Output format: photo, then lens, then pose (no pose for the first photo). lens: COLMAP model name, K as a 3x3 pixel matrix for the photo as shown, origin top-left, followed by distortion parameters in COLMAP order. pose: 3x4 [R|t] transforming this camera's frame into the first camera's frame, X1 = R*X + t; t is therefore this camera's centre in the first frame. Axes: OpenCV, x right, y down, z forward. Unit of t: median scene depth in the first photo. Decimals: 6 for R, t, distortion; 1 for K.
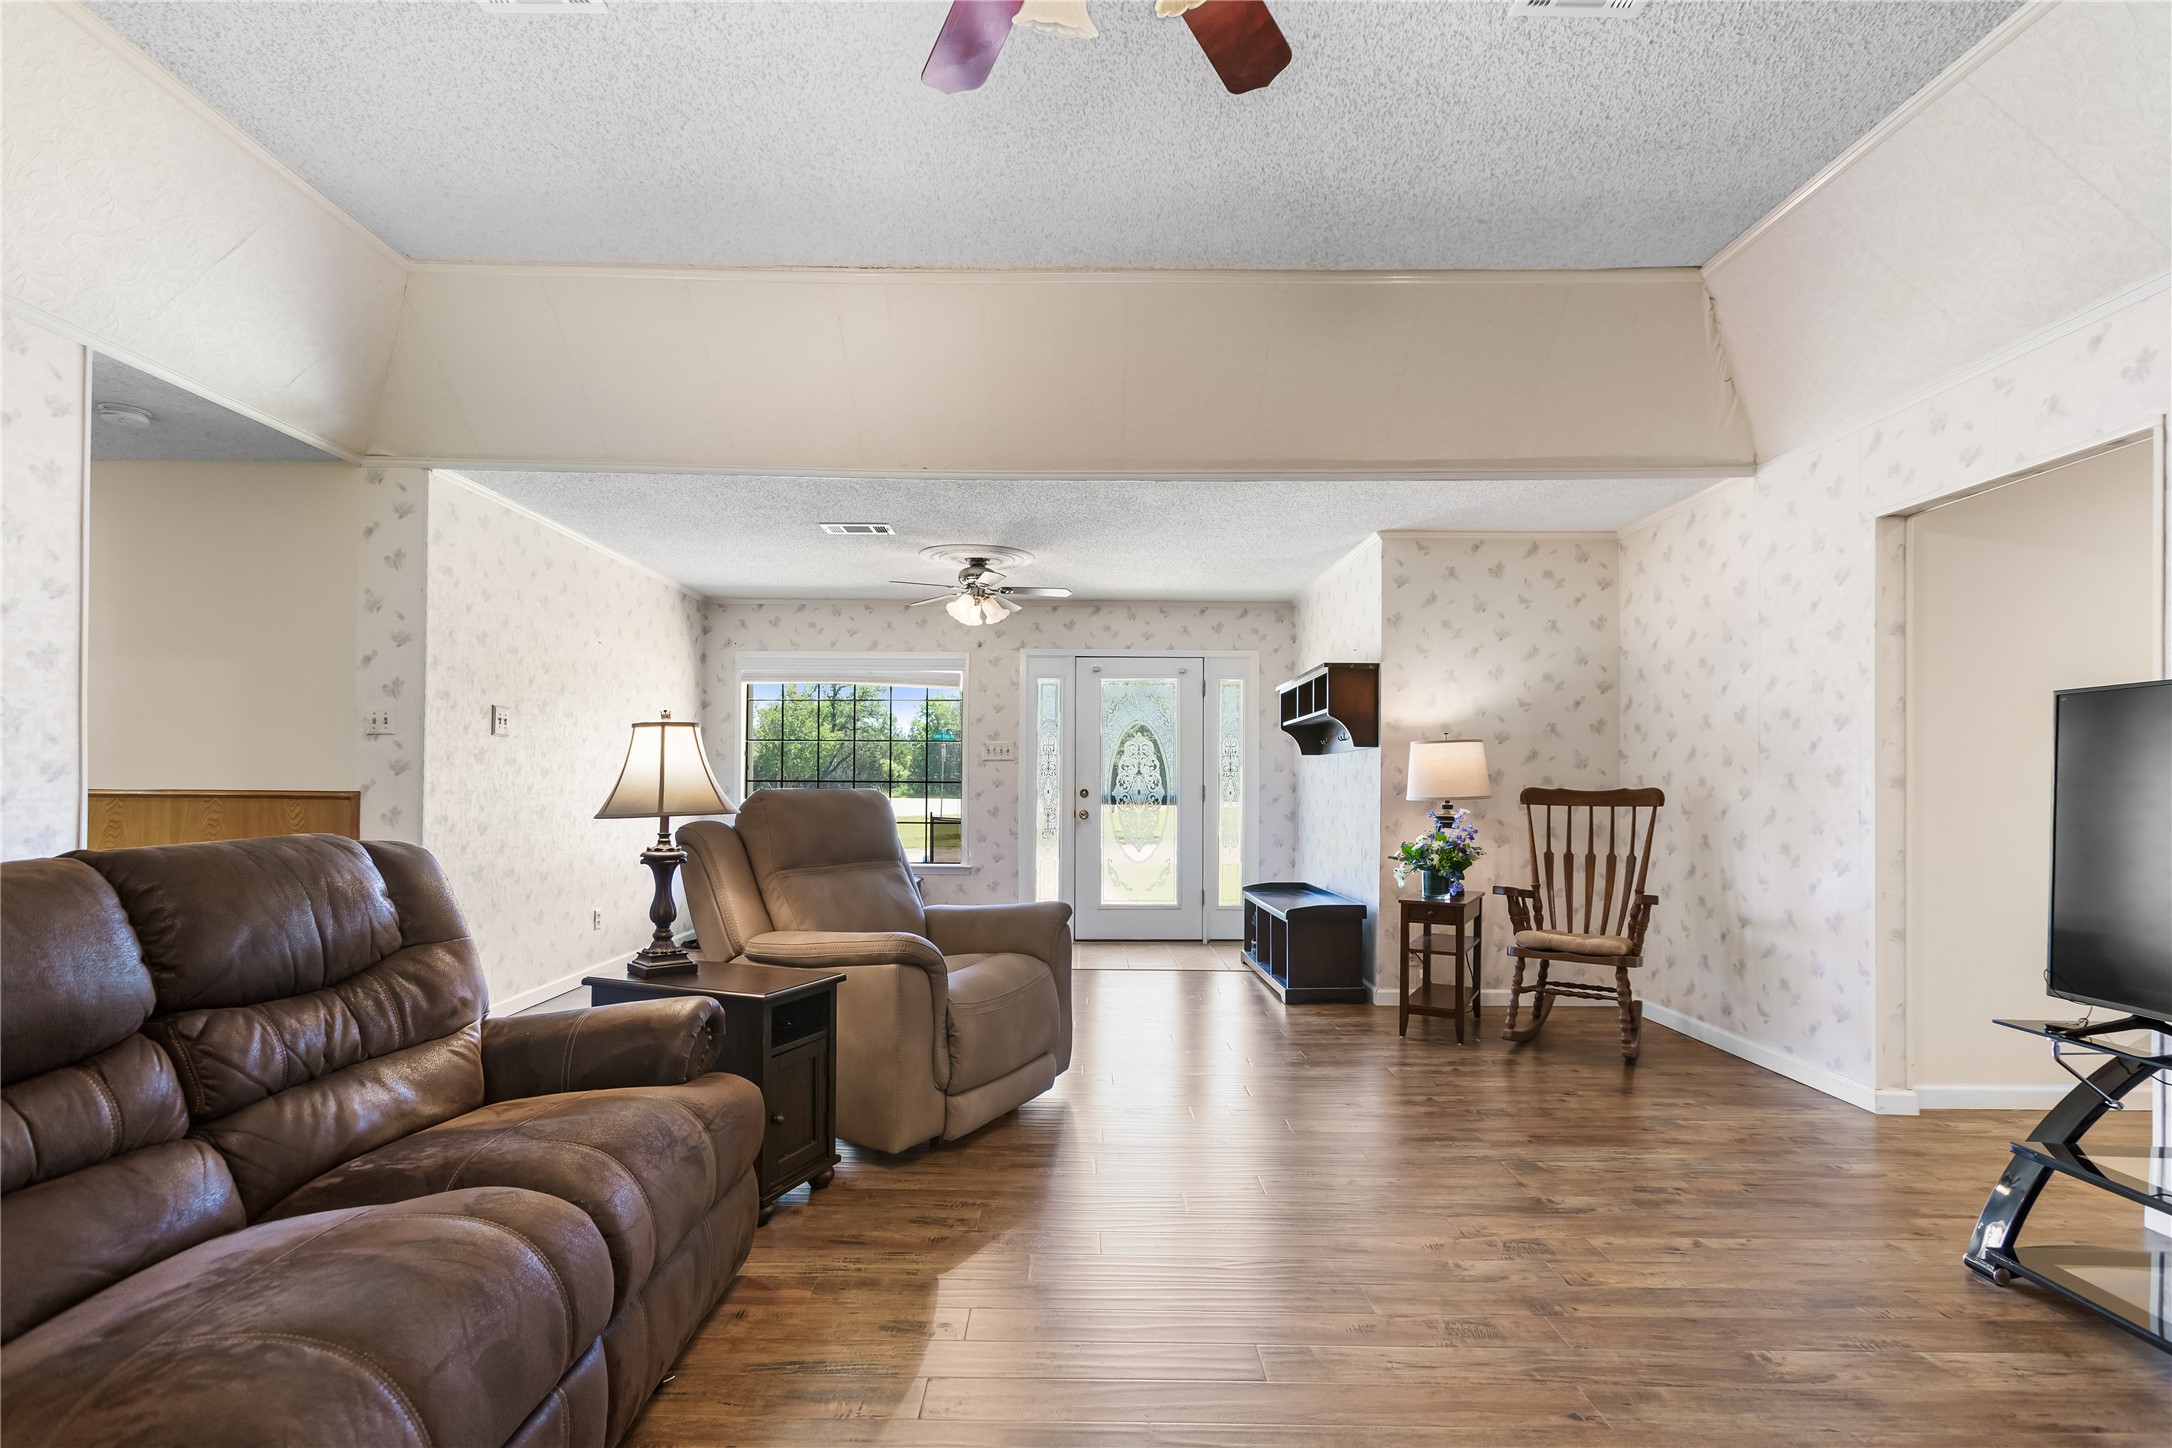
lens RADIAL K [[1005.1, 0, 1077.4], [0, 1005.1, 777.1], [0, 0, 1]] dist [-0.021486, 0.011775]
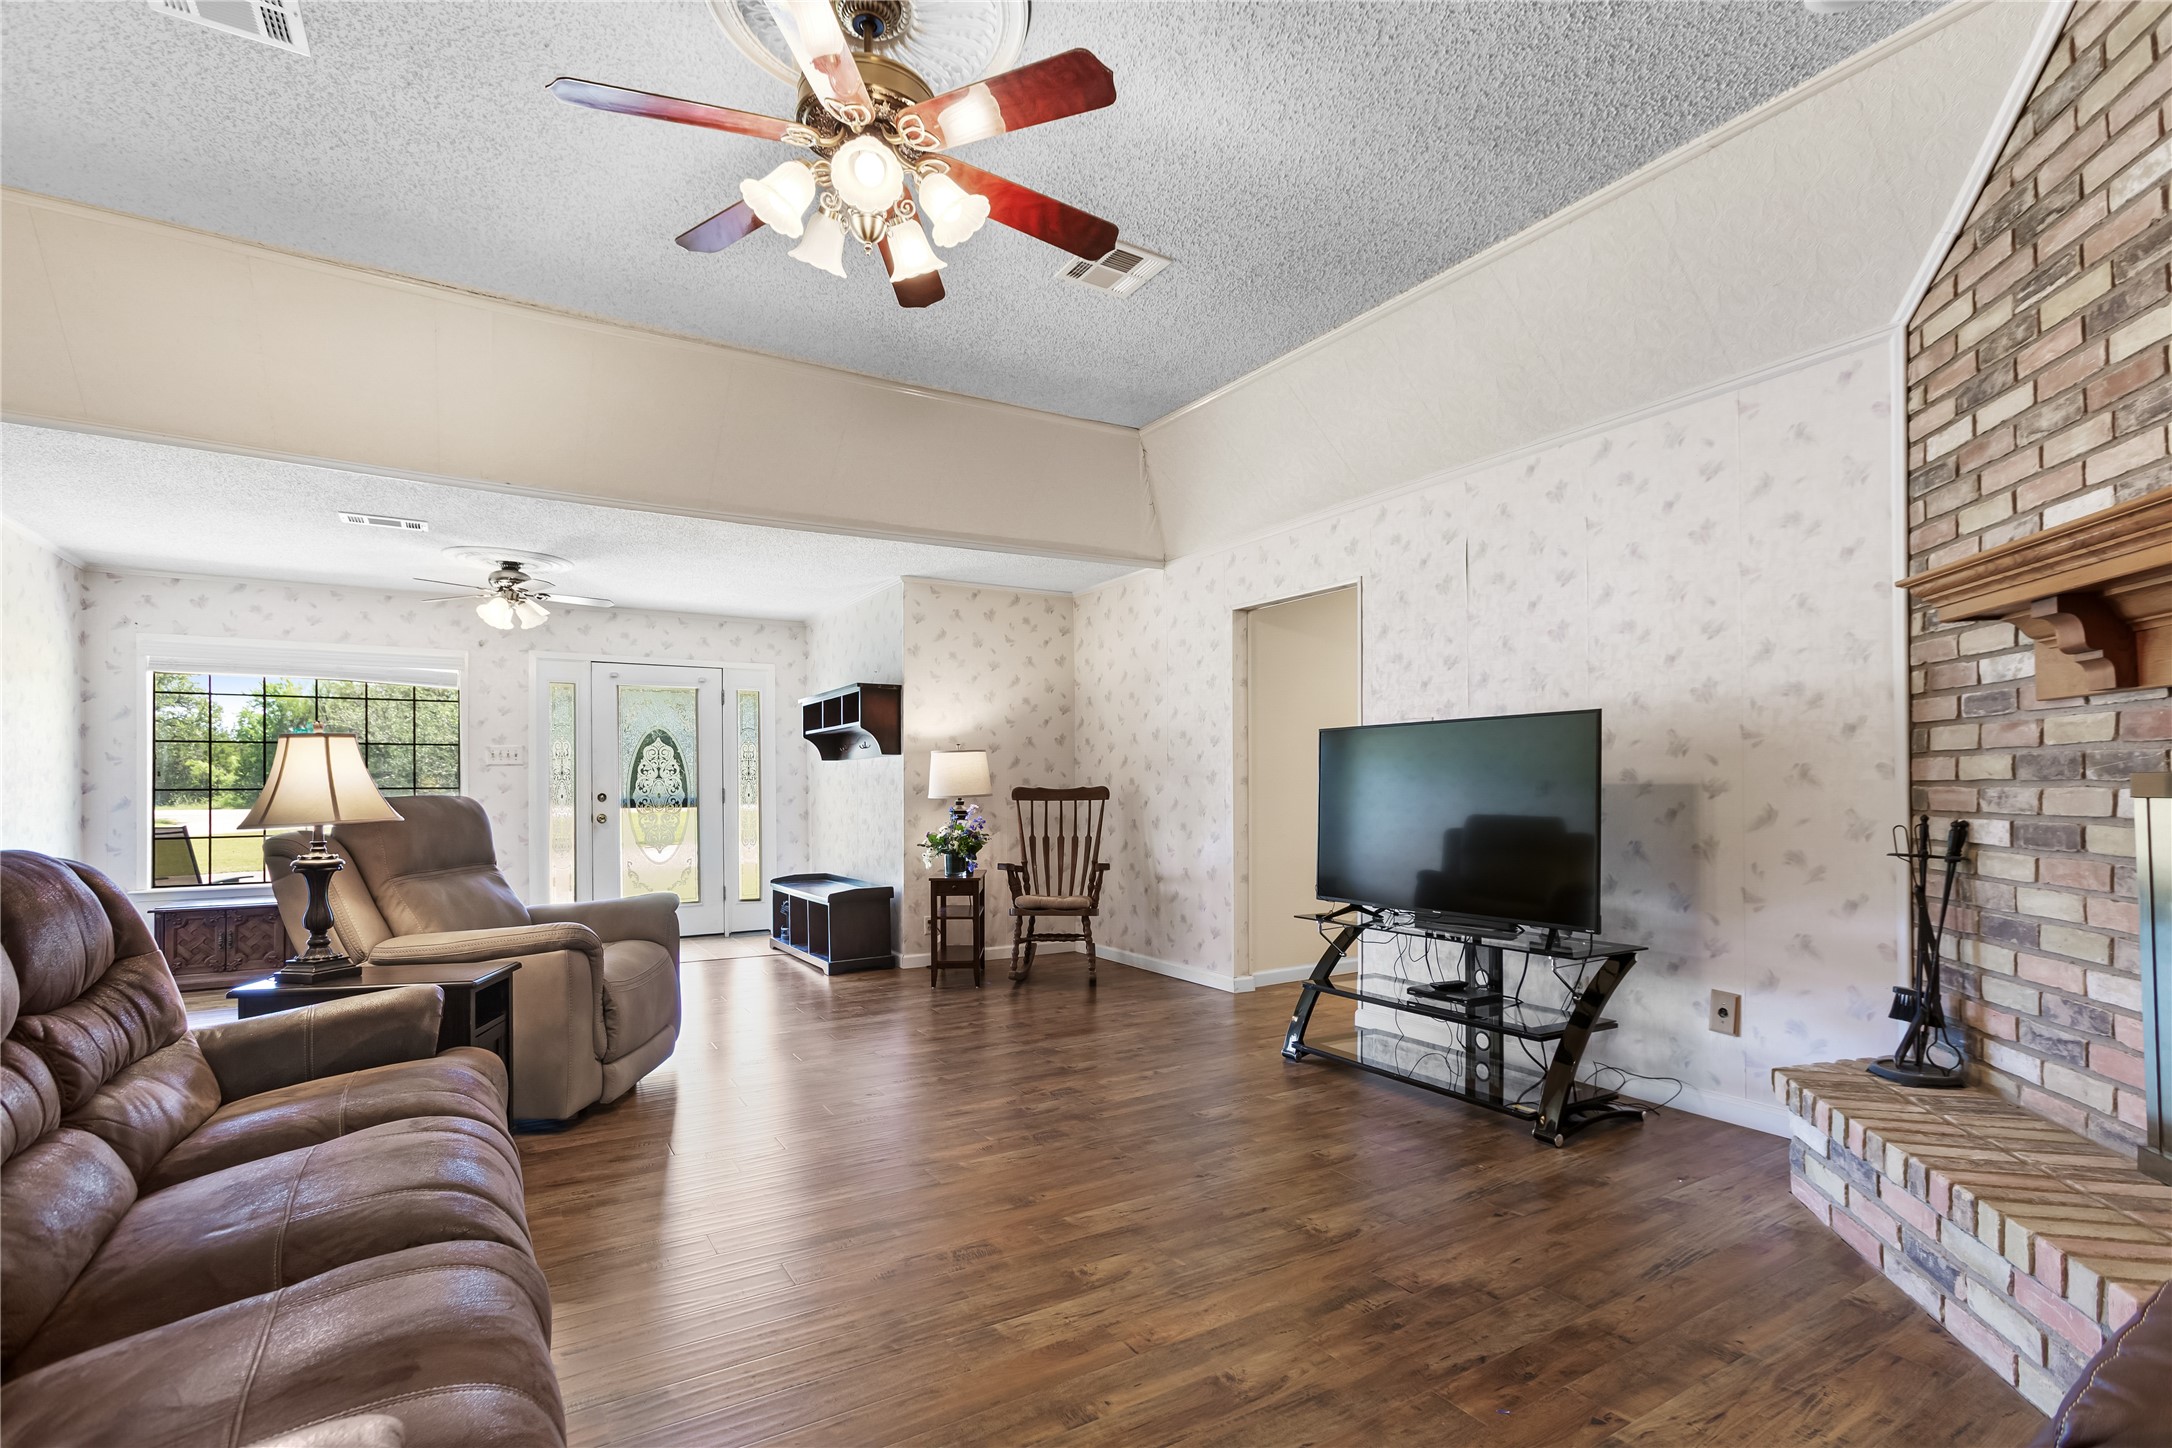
lens RADIAL K [[1005.1, 0, 1089.8], [0, 1005.1, 794.5], [0, 0, 1]] dist [-0.021486, 0.011775]
pose [[0.848422, -0.016025, 0.529077, -0.189660], [0.007607, 0.999808, 0.018085, -0.003021], [-0.529265, -0.011319, 0.848381, -0.183659]]
